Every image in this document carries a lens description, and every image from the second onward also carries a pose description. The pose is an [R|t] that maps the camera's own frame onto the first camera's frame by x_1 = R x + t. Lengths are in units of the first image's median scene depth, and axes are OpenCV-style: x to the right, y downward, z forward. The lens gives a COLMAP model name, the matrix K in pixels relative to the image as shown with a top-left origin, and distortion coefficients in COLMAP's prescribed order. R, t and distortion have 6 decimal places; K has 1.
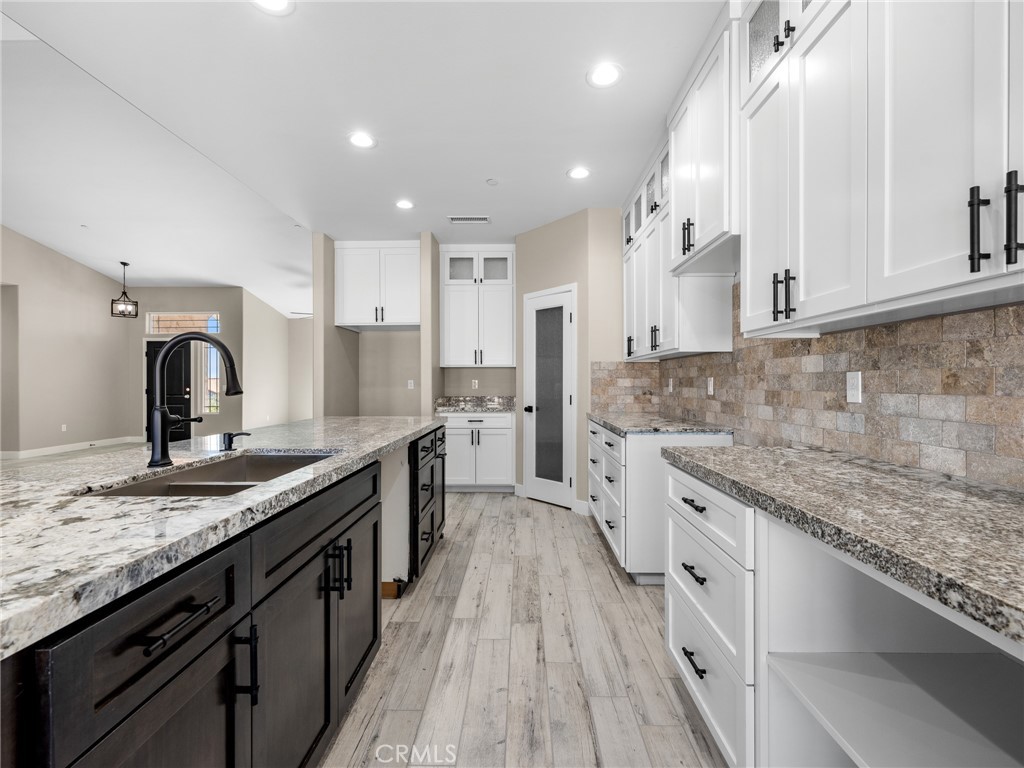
lens RADIAL K [[469.1, 0, 508.0], [0, 469.1, 384.5], [0, 0, 1]] dist [-0.002224, 0.000268]
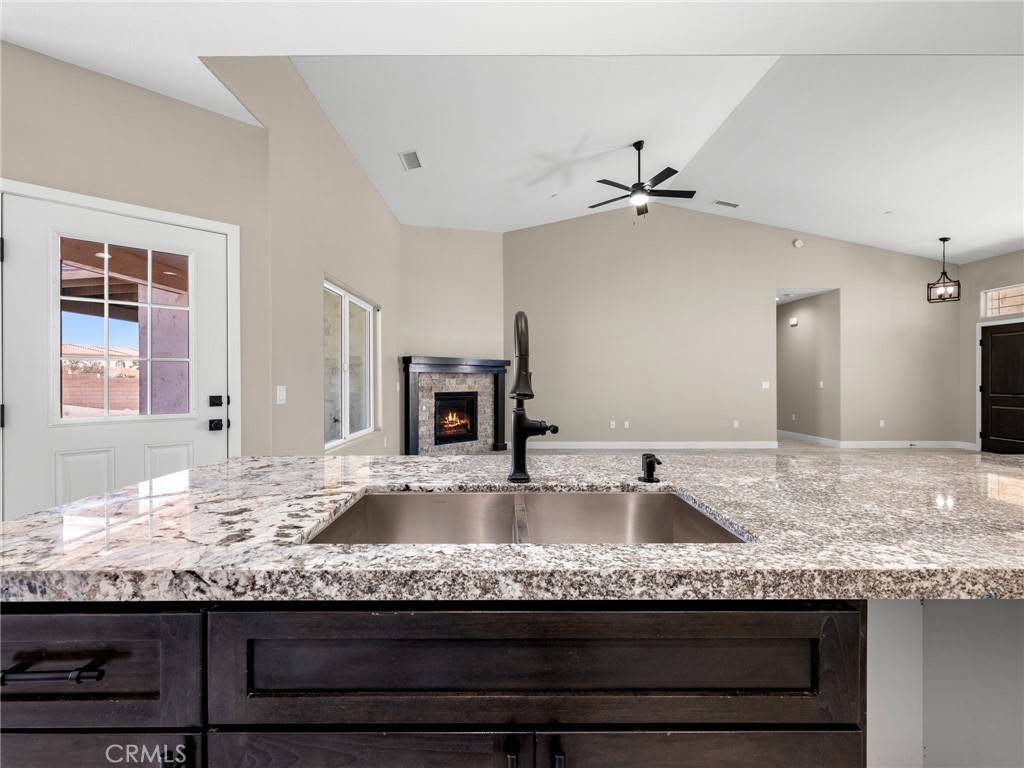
lens RADIAL K [[469.1, 0, 507.1], [0, 469.1, 381.7], [0, 0, 1]] dist [-0.002224, 0.000268]
pose [[0.031590, 0.006824, -0.999478, 0.034354], [-0.002314, 0.999975, 0.006755, -0.002048], [0.999498, 0.002099, 0.031605, 0.423392]]
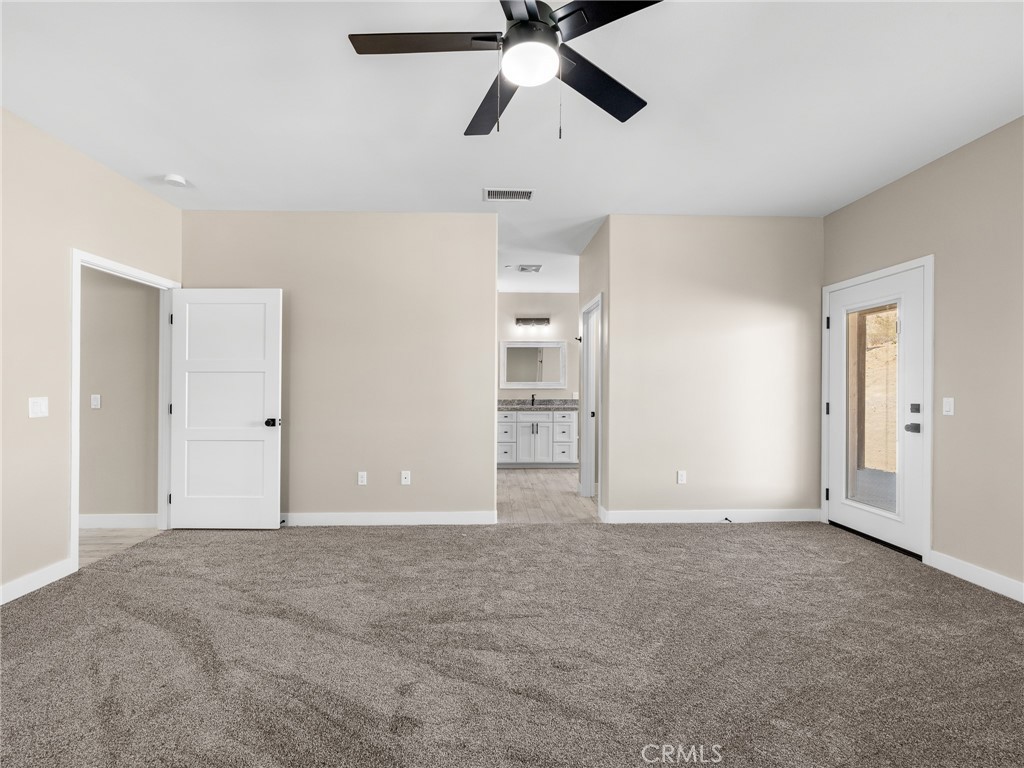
lens RADIAL K [[469.1, 0, 508.5], [0, 469.1, 387.5], [0, 0, 1]] dist [-0.002224, 0.000268]
pose [[-0.064871, 0.007601, 0.997865, -1.642200], [-0.008297, 0.999932, -0.008156, 0.009013], [-0.997859, -0.008809, -0.064804, 0.844752]]
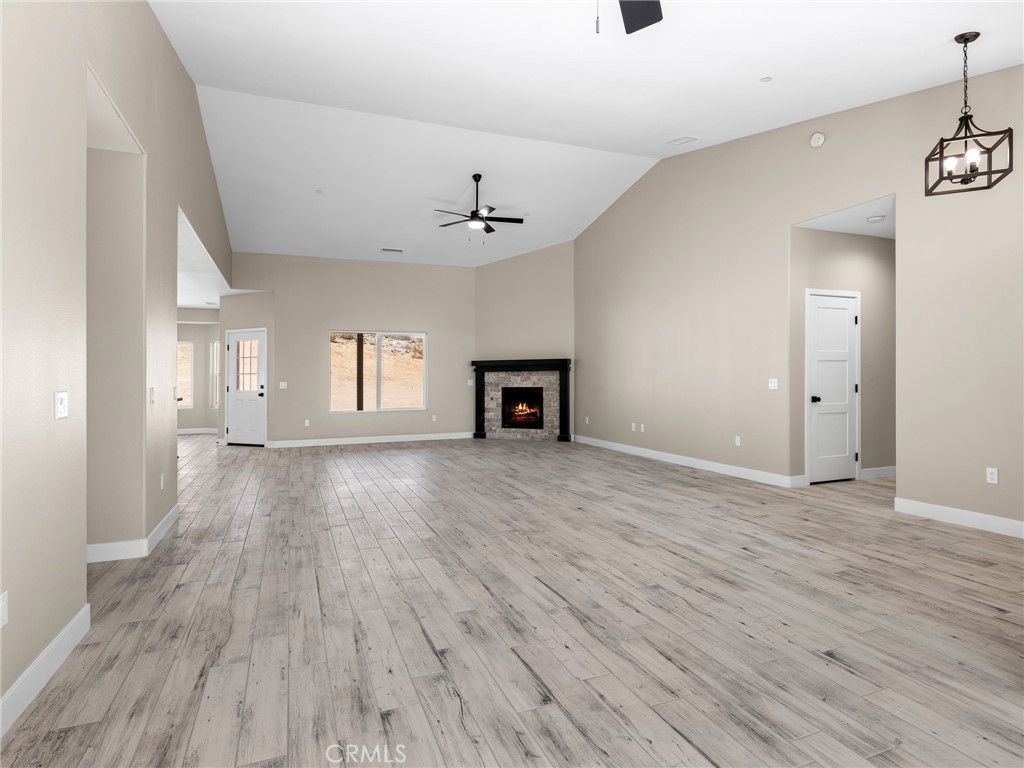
lens RADIAL K [[566.0, 0, 514.2], [0, 566.0, 376.6], [0, 0, 1]] dist [0.001762, -0.000921]
pose [[-0.919310, 0.012147, -0.393347, -0.803779], [0.011369, 0.999926, 0.004310, -0.012840], [0.393371, -0.000510, -0.919380, 3.070371]]
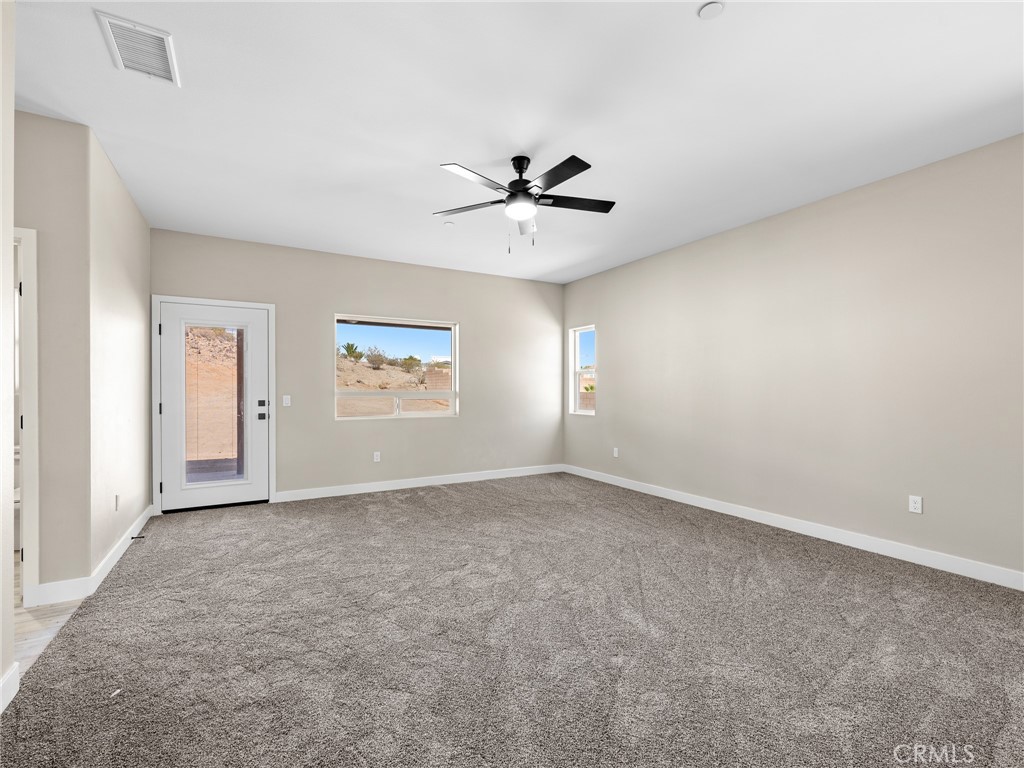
lens RADIAL K [[469.1, 0, 511.7], [0, 469.1, 386.9], [0, 0, 1]] dist [-0.002224, 0.000268]
pose [[-0.859865, 0.005445, -0.510492, -0.682652], [0.006958, 0.999975, -0.001054, -0.006208], [0.510473, -0.004458, -0.859882, 1.565592]]
